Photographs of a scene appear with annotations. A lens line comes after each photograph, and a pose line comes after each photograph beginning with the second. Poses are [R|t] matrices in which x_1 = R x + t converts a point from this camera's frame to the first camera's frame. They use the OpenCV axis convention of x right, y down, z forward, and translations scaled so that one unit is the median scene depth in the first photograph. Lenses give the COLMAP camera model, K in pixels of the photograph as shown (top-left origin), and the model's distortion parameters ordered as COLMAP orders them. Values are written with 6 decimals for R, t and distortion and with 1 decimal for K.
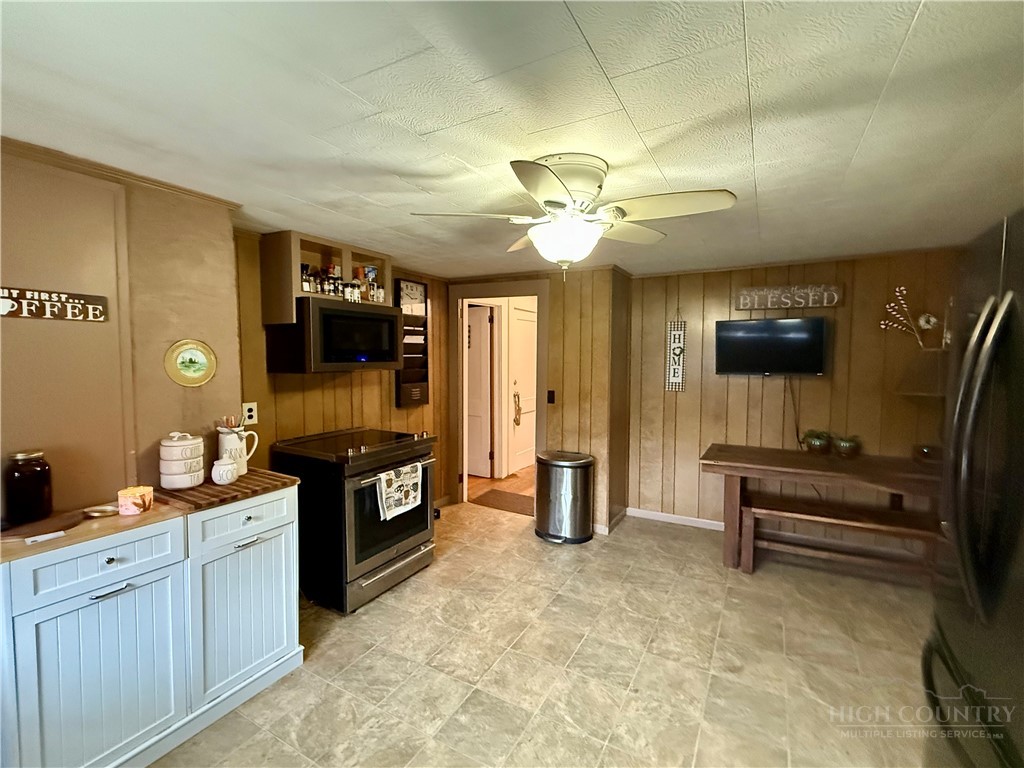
lens RADIAL K [[454.9, 0, 512.5], [0, 454.9, 381.2], [0, 0, 1]] dist [-0.000106, 0.000189]
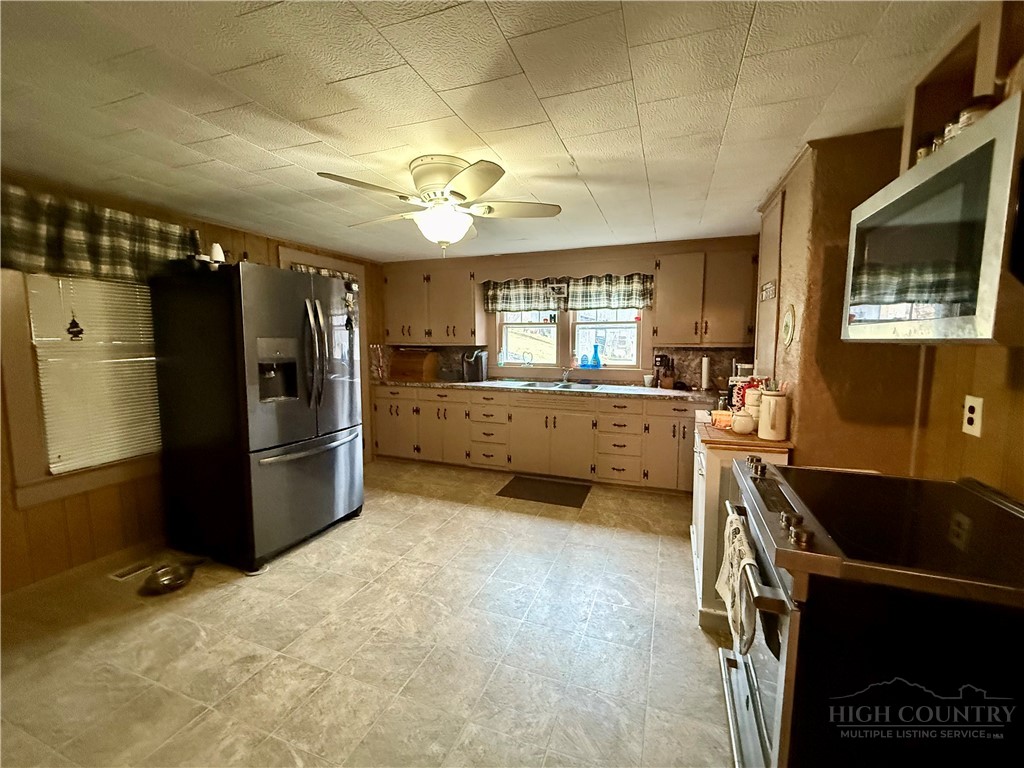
lens RADIAL K [[430.8, 0, 510.6], [0, 430.8, 379.6], [0, 0, 1]] dist [0.002503, -0.000493]
pose [[-0.988478, 0.008091, -0.151148, 0.095659], [-0.015918, 0.987476, 0.156966, -0.061947], [0.150525, 0.157564, -0.975969, 1.853713]]
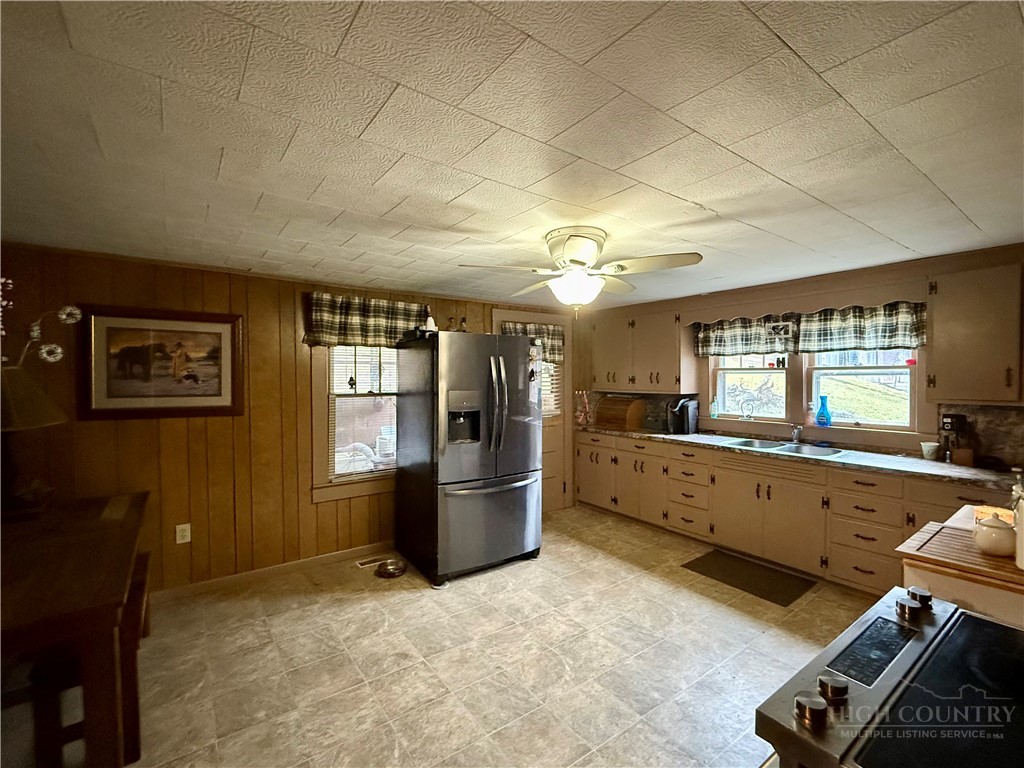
lens RADIAL K [[454.9, 0, 512.0], [0, 454.9, 378.6], [0, 0, 1]] dist [-0.000106, 0.000189]
pose [[-0.910626, -0.007212, 0.413169, -0.216373], [0.022572, 0.997487, 0.067160, -0.114976], [-0.412615, 0.070484, -0.908175, 1.878136]]
